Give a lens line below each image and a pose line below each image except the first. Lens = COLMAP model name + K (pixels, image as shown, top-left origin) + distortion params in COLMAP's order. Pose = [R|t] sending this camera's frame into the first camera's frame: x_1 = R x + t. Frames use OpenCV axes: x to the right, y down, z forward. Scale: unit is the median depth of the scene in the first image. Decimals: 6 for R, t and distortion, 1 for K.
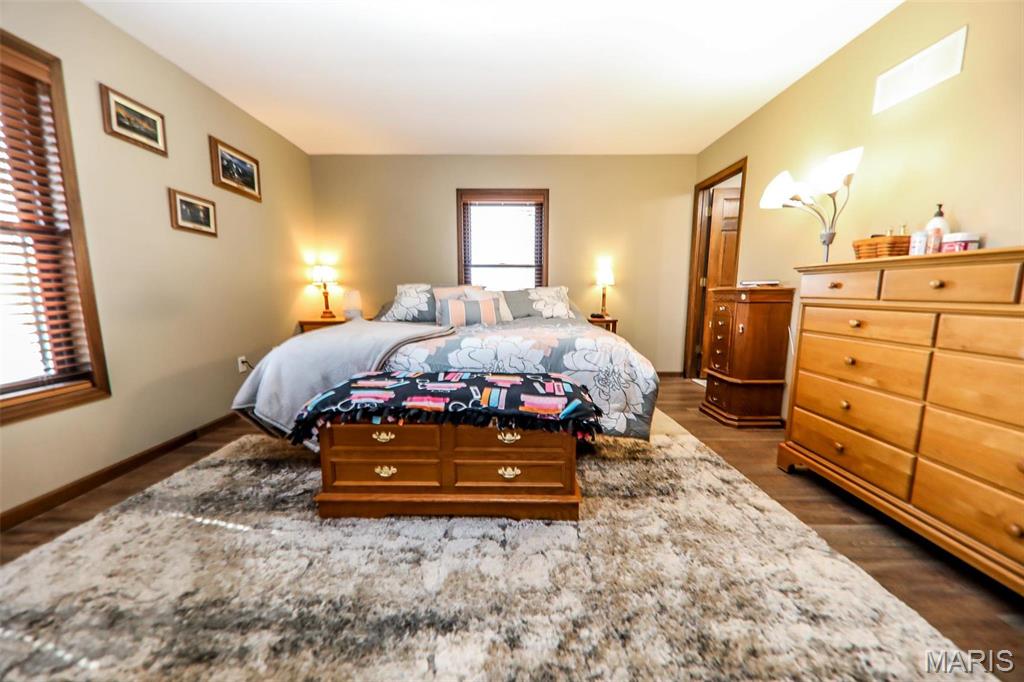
lens RADIAL K [[354.0, 0, 516.3], [0, 354.0, 340.7], [0, 0, 1]] dist [0.010125, -0.005844]
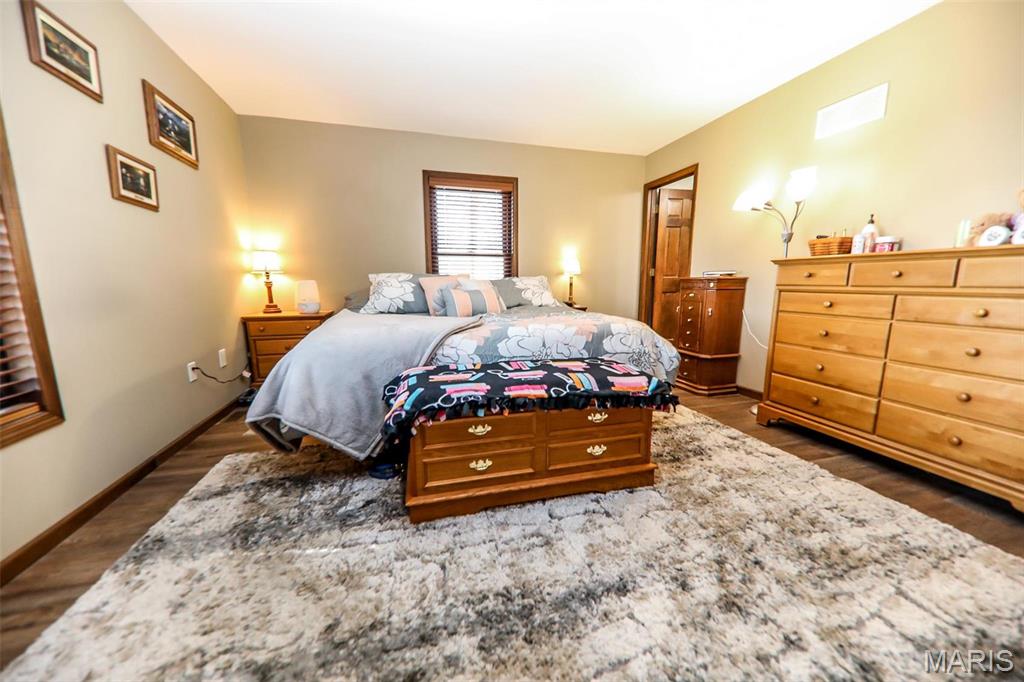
lens RADIAL K [[361.5, 0, 515.3], [0, 361.5, 340.2], [0, 0, 1]] dist [0.012968, -0.007038]
pose [[0.963265, -0.045375, 0.264693, -0.413821], [0.039276, 0.998828, 0.028294, 0.000148], [-0.265667, -0.016859, 0.963918, 0.014881]]
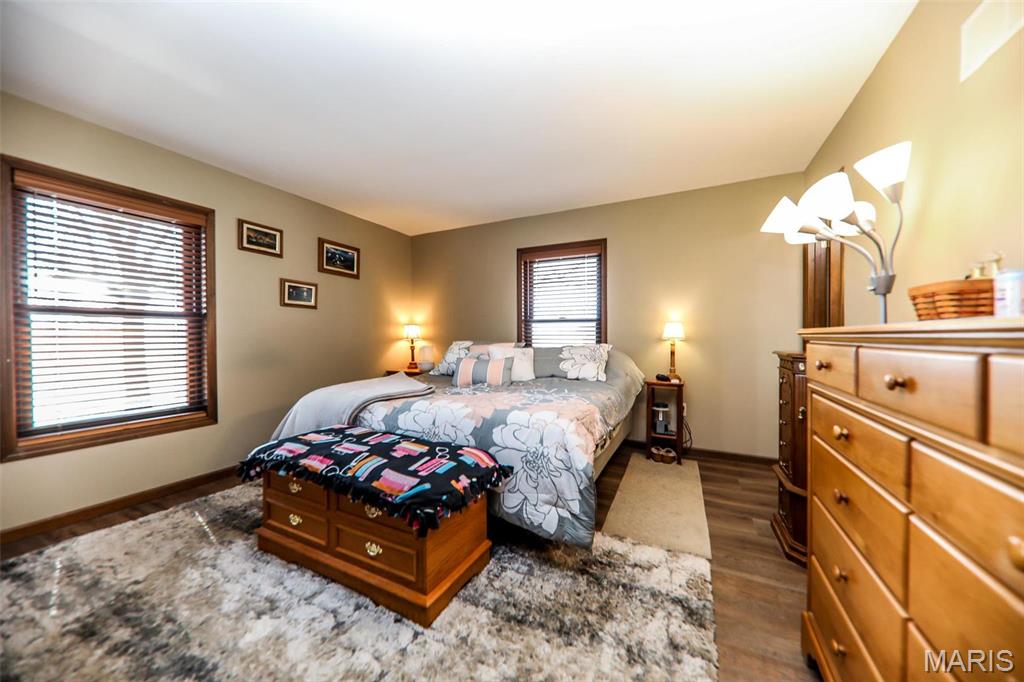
lens RADIAL K [[361.5, 0, 515.3], [0, 361.5, 340.2], [0, 0, 1]] dist [0.012968, -0.007038]
pose [[0.896021, 0.001706, -0.444009, 0.600319], [-0.058498, 0.991730, -0.114238, -0.081843], [0.440142, 0.128333, 0.888710, 0.167358]]
